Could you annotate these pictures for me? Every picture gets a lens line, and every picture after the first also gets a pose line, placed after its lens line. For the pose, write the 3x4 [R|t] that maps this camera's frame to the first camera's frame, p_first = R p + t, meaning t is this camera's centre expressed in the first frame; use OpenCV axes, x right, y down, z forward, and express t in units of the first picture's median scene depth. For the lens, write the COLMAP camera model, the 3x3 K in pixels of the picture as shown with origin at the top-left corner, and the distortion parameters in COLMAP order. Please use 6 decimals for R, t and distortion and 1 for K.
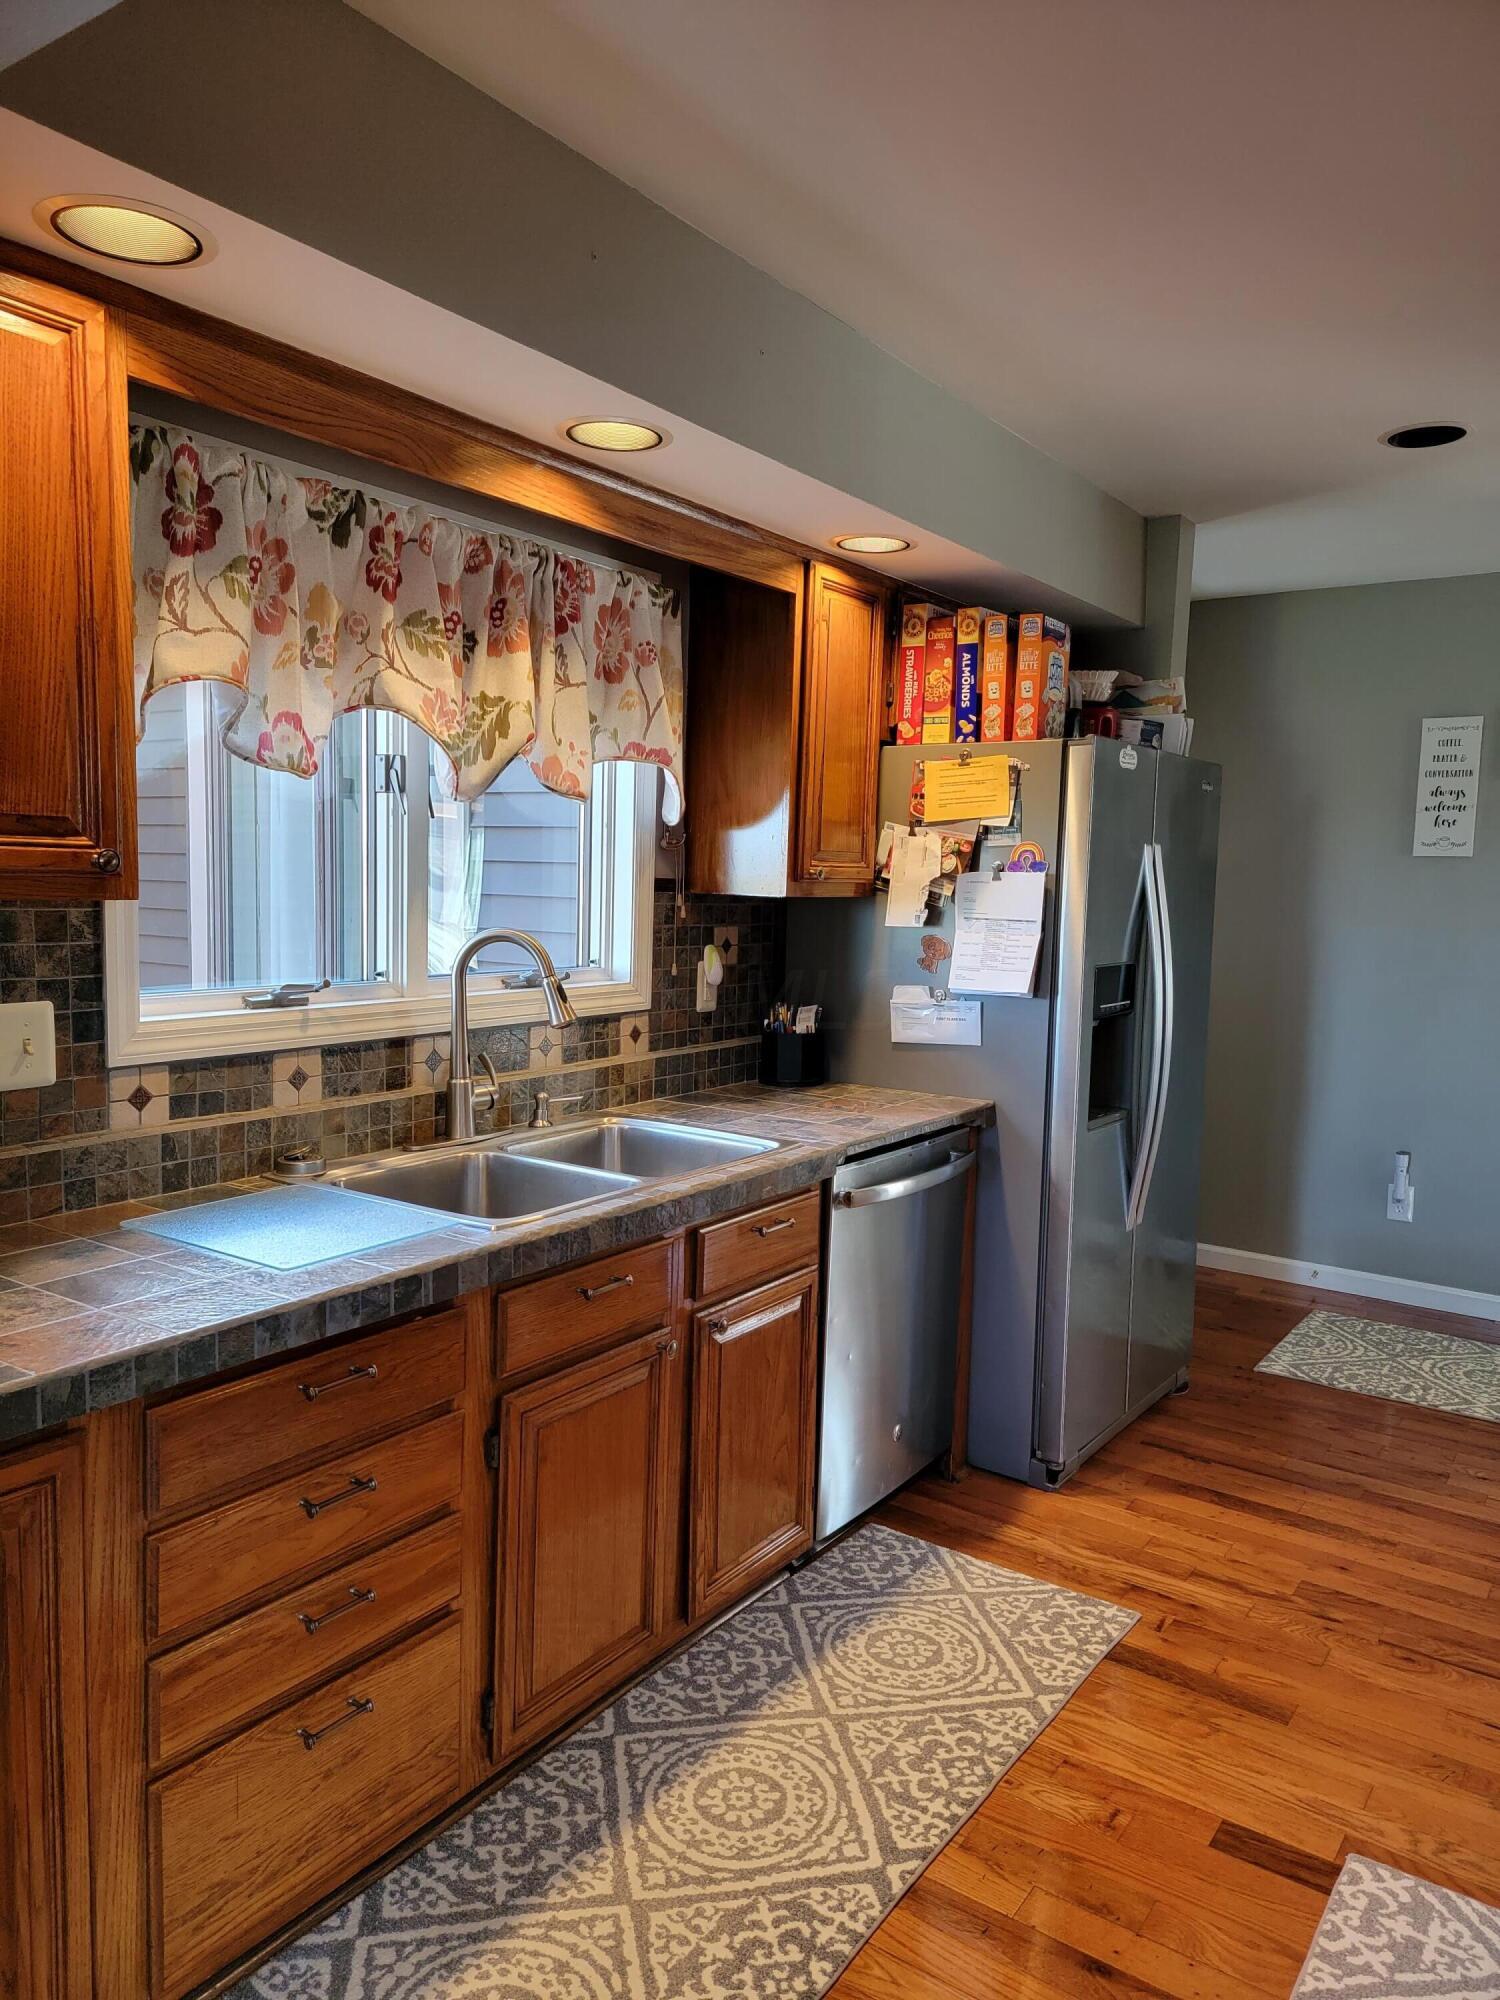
lens RADIAL K [[1393.7, 0, 760.3], [0, 1393.7, 996.3], [0, 0, 1]] dist [0.062103, -0.054195]
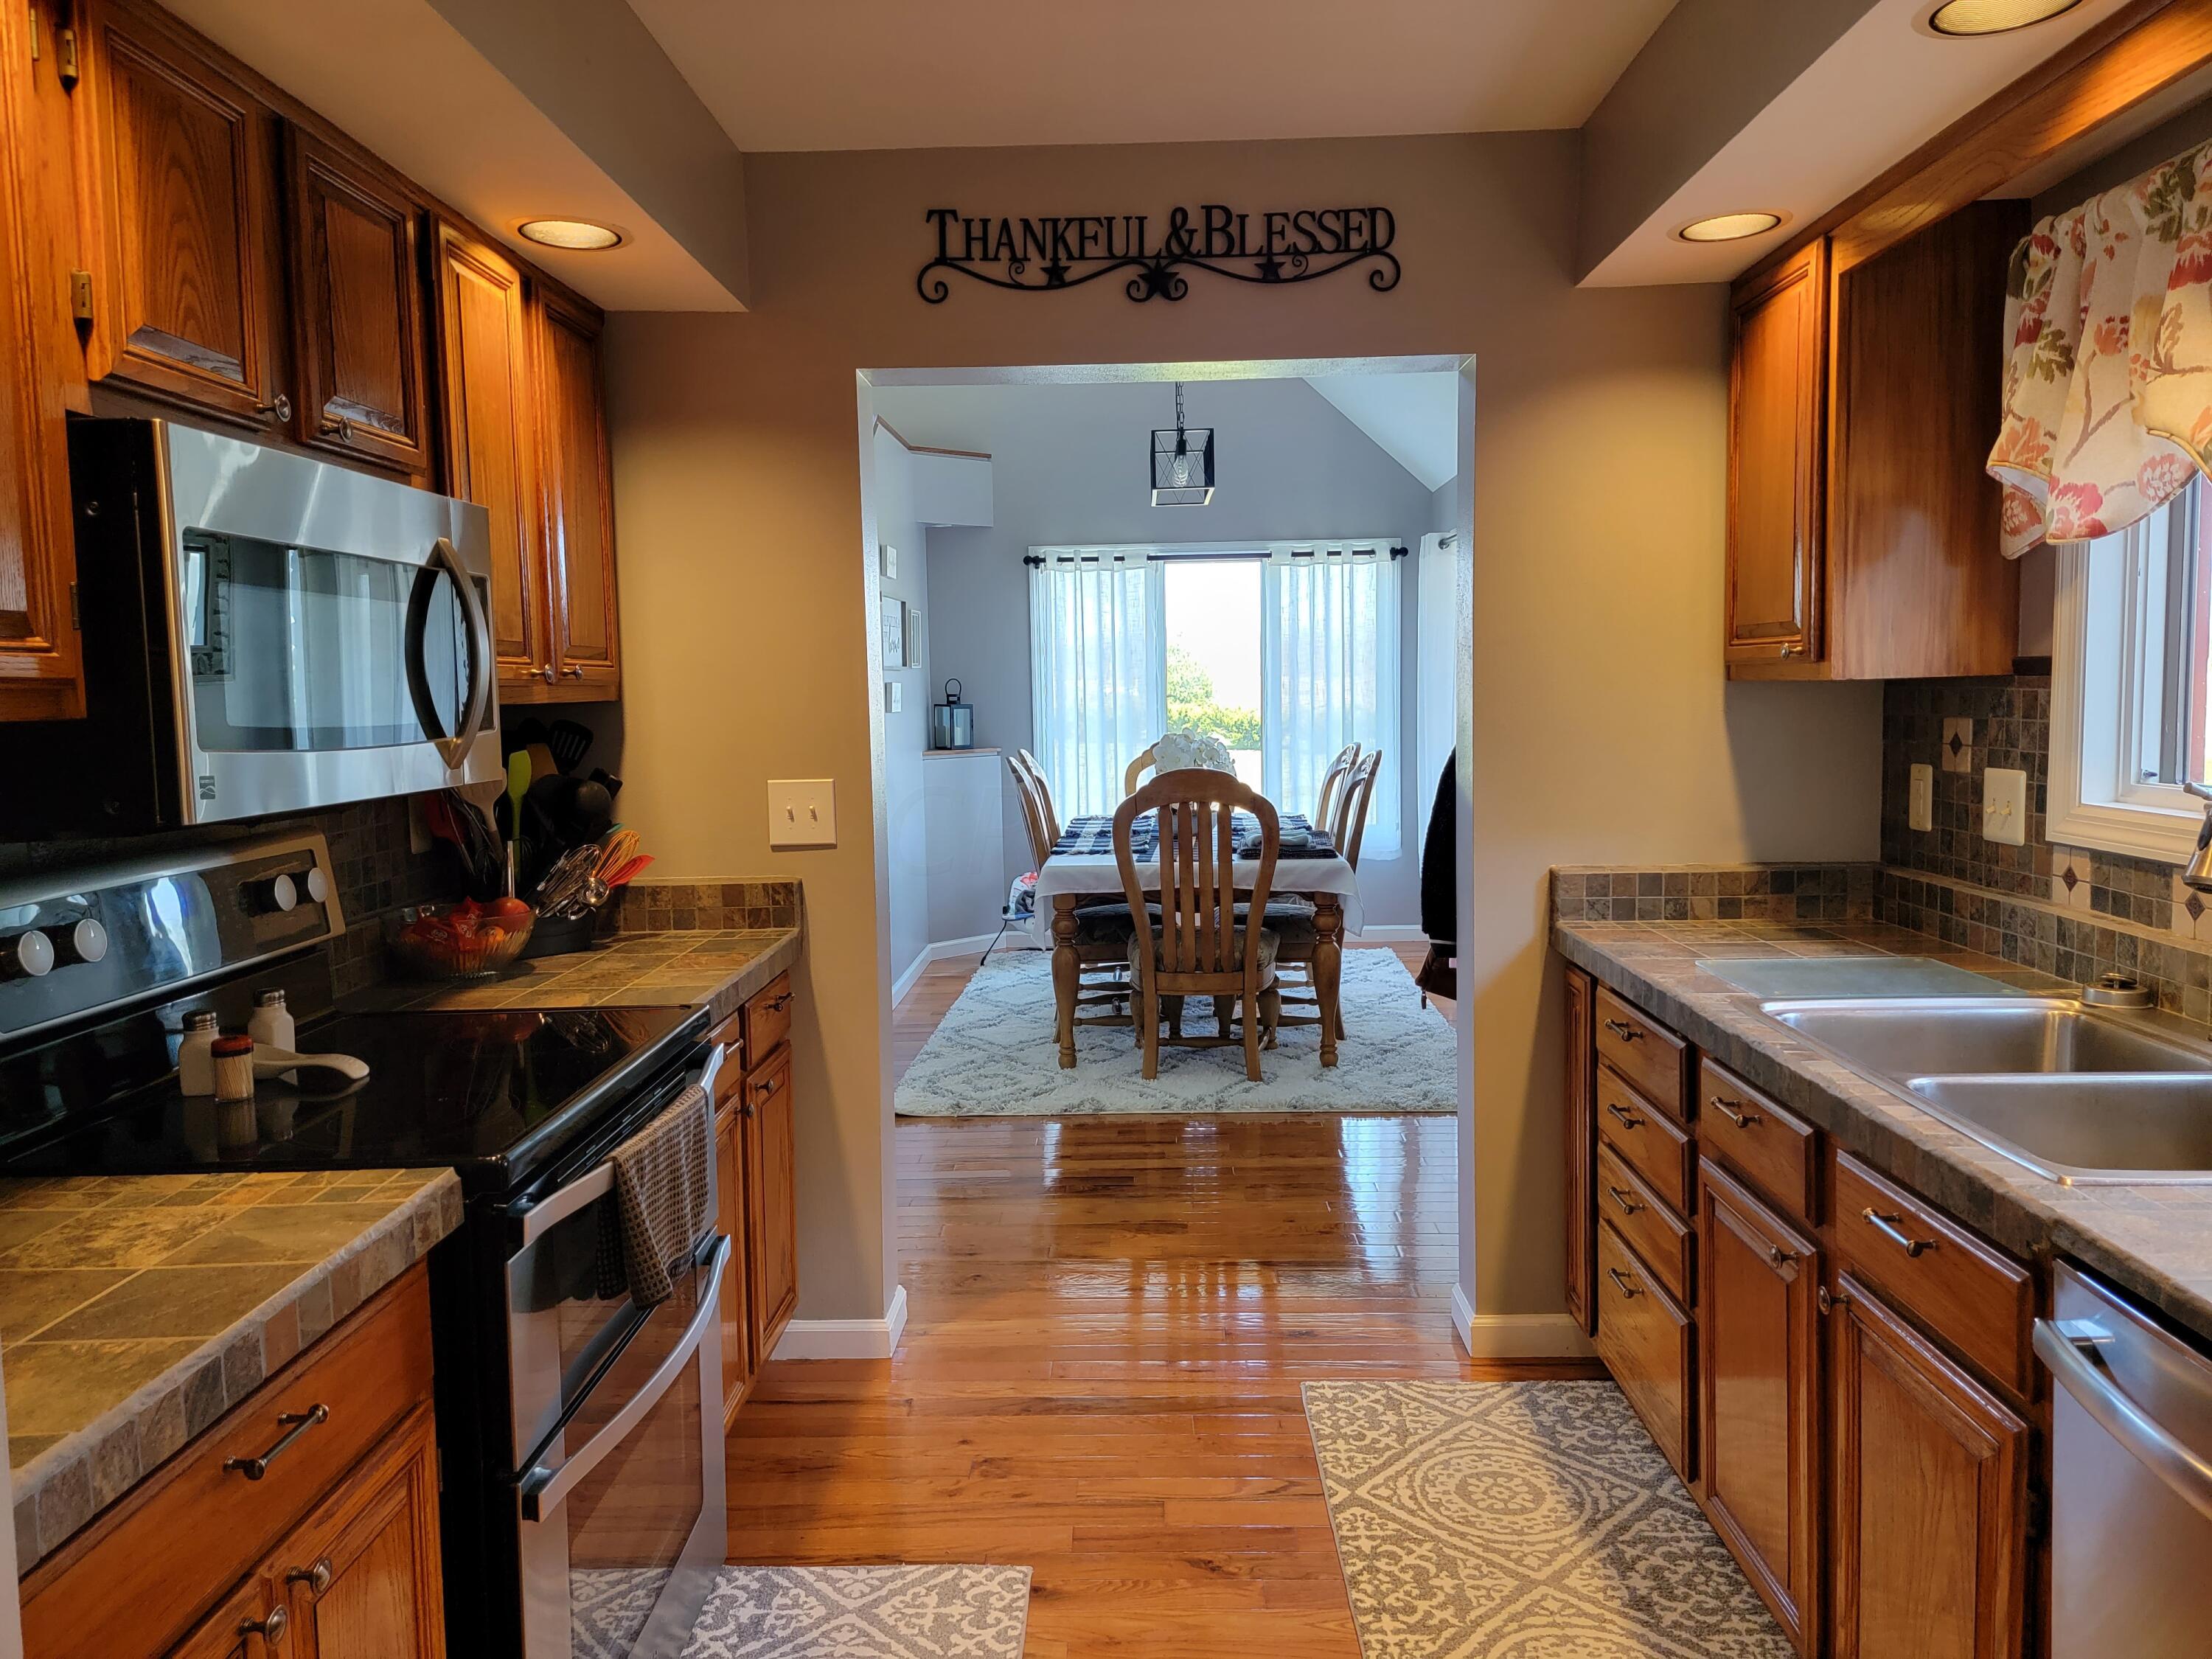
lens RADIAL K [[1541.4, 0, 1115.0], [0, 1541.4, 818.8], [0, 0, 1]] dist [0.062103, -0.054195]
pose [[-0.833840, 0.024120, -0.551480, 0.827518], [-0.072123, 0.985720, 0.152163, -0.101537], [0.547275, 0.166654, -0.820193, 1.618927]]
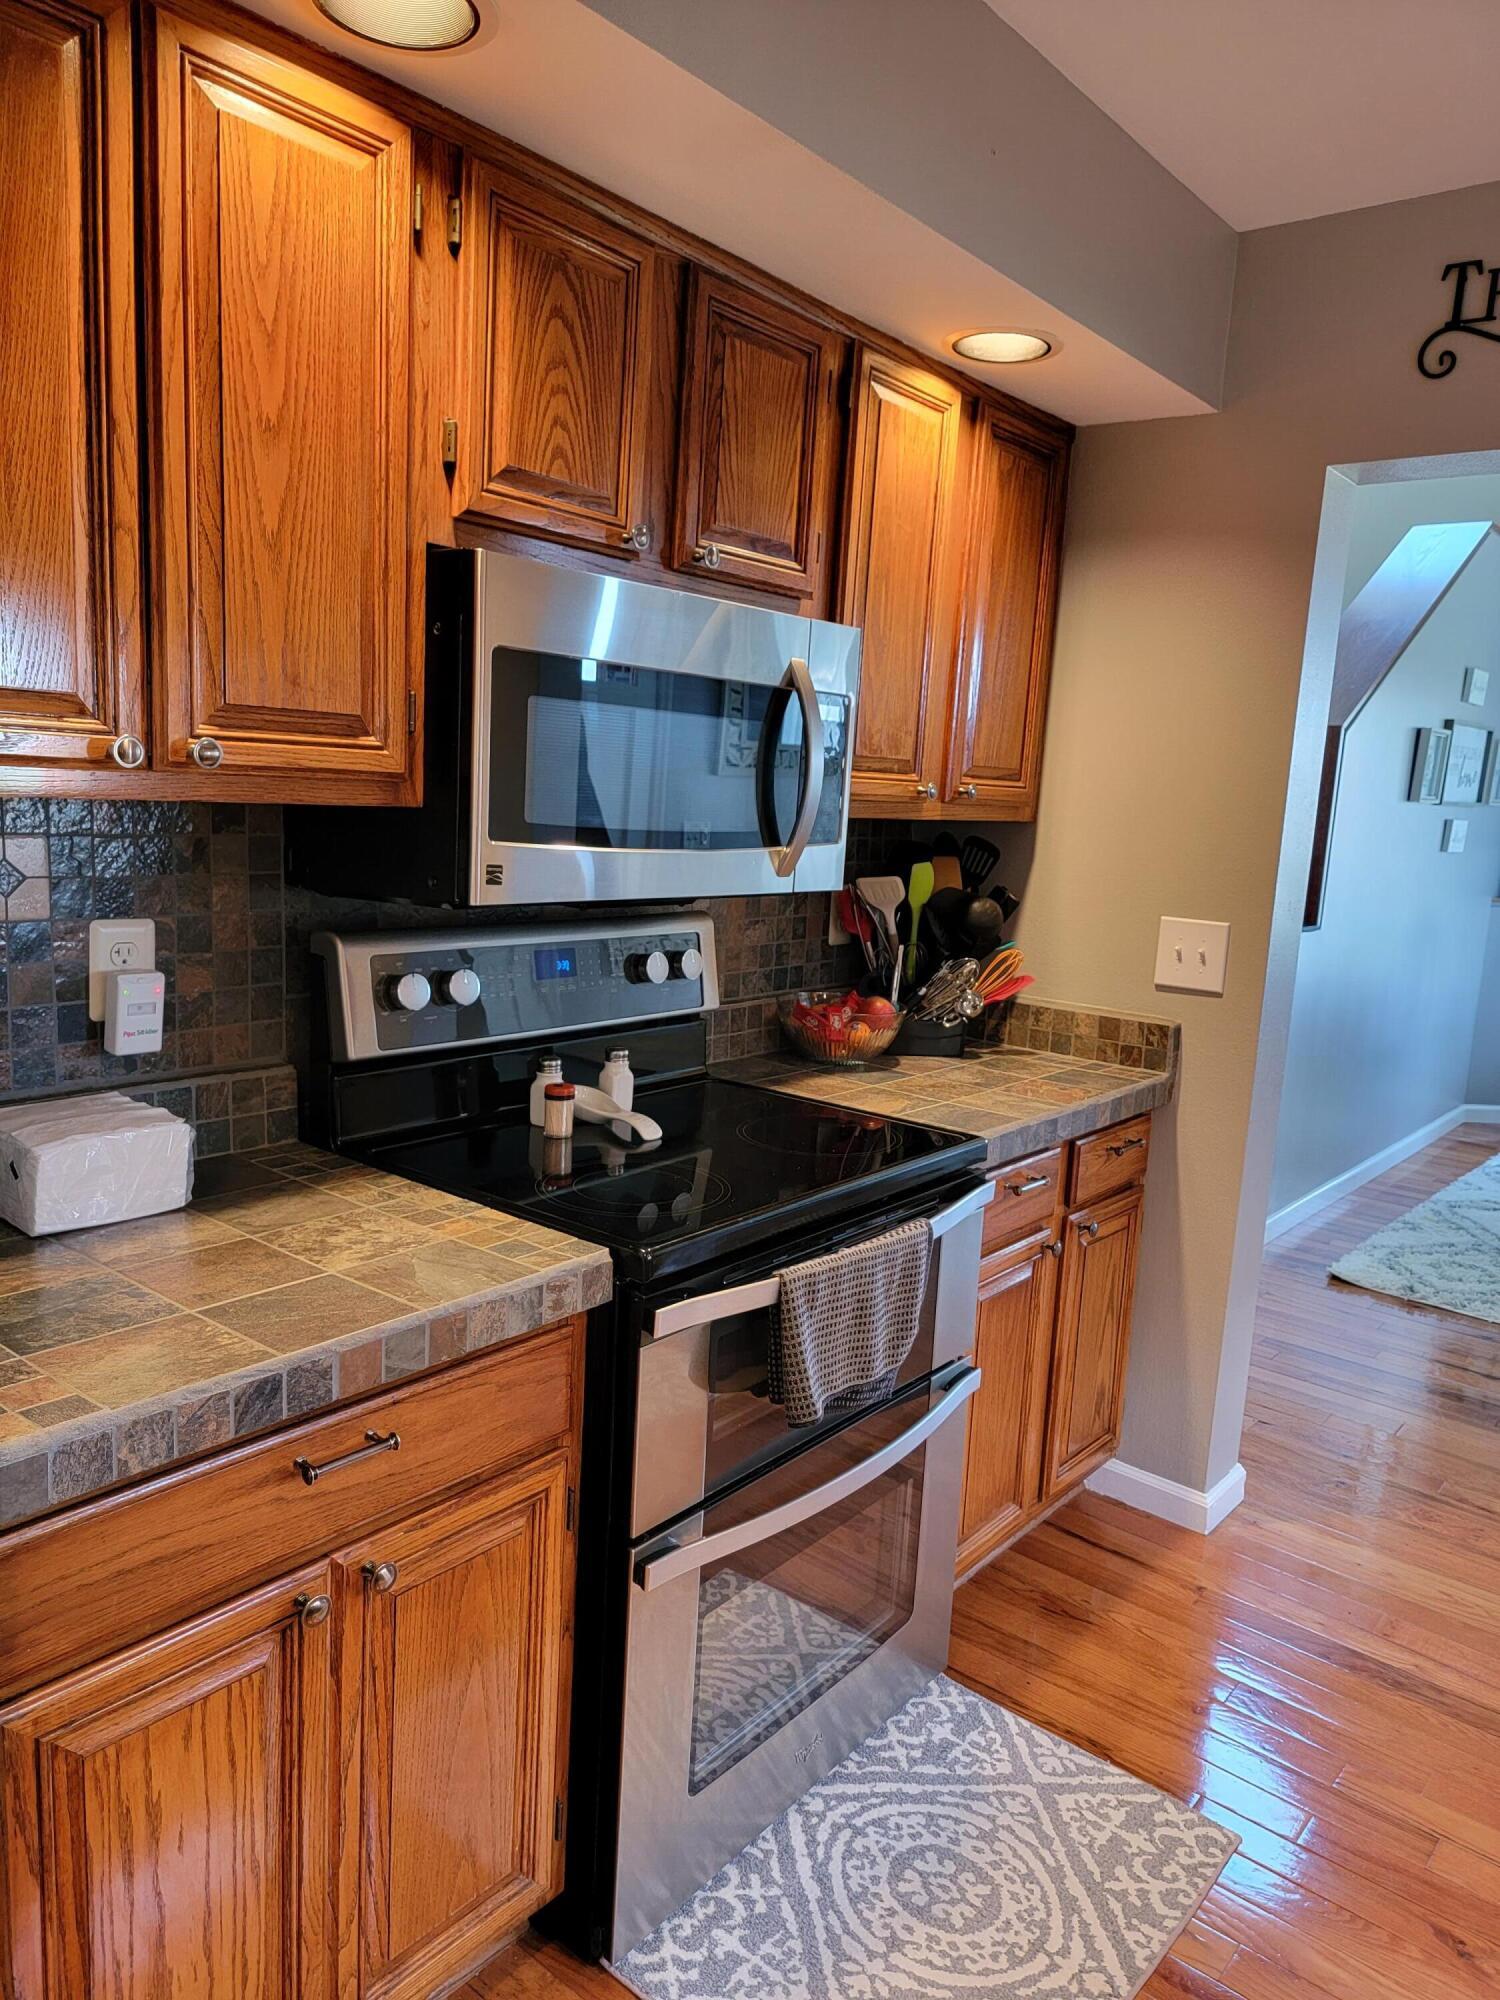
lens RADIAL K [[1393.7, 0, 744.8], [0, 1393.7, 1012.6], [0, 0, 1]] dist [0.062103, -0.054195]
pose [[-0.991840, -0.107950, 0.067822, 0.601495], [-0.085879, 0.958918, 0.270372, -0.117418], [-0.094222, 0.262342, -0.960364, 1.525395]]
